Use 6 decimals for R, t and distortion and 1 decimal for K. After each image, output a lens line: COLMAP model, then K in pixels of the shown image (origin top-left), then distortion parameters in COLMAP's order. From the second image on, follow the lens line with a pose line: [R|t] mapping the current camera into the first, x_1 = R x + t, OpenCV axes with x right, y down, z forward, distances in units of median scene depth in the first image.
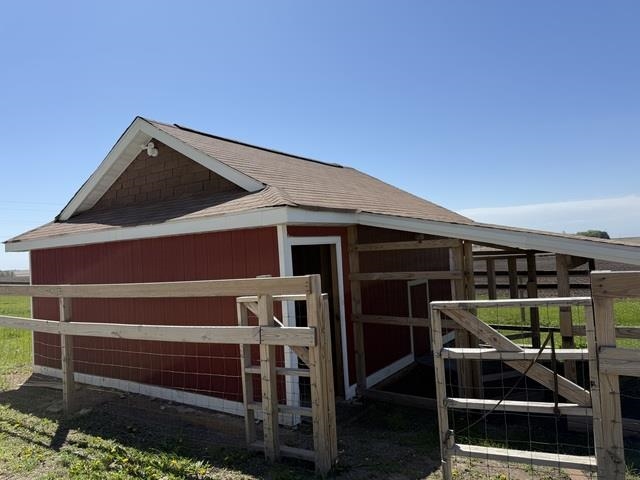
lens RADIAL K [[445.2, 0, 320.0], [0, 445.2, 240.0], [0, 0, 1]] dist [0.091675, -0.111450]
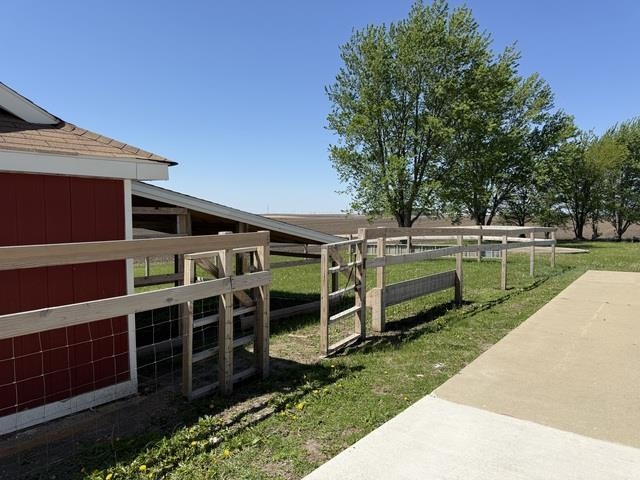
lens RADIAL K [[445.2, 0, 320.0], [0, 445.2, 240.0], [0, 0, 1]] dist [0.091675, -0.111450]
pose [[0.104752, -0.003864, 0.994491, -0.890461], [-0.039468, 0.999189, 0.008039, 0.060866], [-0.993715, -0.040092, 0.104514, 0.484589]]
